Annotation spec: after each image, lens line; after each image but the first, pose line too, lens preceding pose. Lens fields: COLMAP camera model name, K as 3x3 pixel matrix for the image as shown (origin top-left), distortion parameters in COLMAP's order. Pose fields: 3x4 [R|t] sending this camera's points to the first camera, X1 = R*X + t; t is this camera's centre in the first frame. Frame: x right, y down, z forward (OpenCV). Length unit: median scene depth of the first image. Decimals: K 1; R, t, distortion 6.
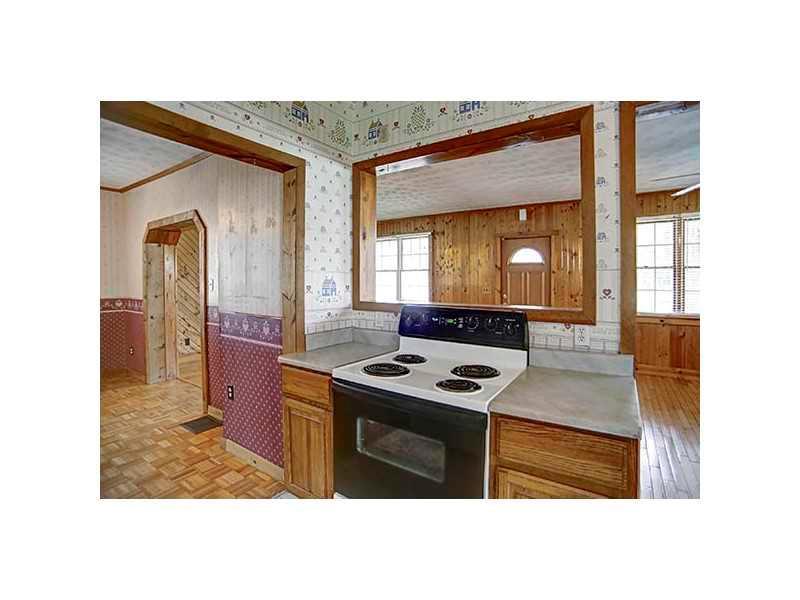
lens RADIAL K [[336.4, 0, 399.6], [0, 336.4, 302.4], [0, 0, 1]] dist [-0.063672, 0.001302]
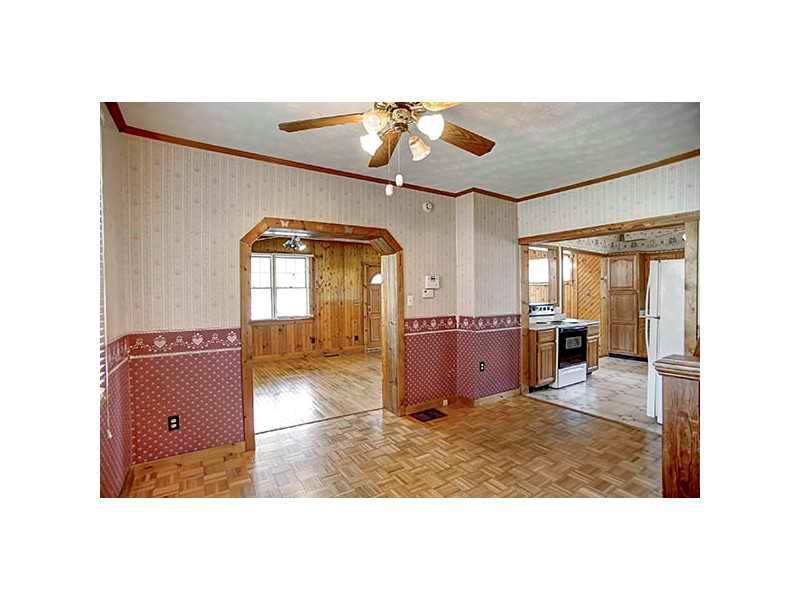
lens RADIAL K [[336.4, 0, 404.0], [0, 336.4, 300.7], [0, 0, 1]] dist [-0.063672, 0.001302]
pose [[0.411318, -0.024795, 0.911155, -0.832950], [0.074663, 0.997187, -0.006568, -0.022984], [-0.908429, 0.070731, 0.412012, 0.261479]]
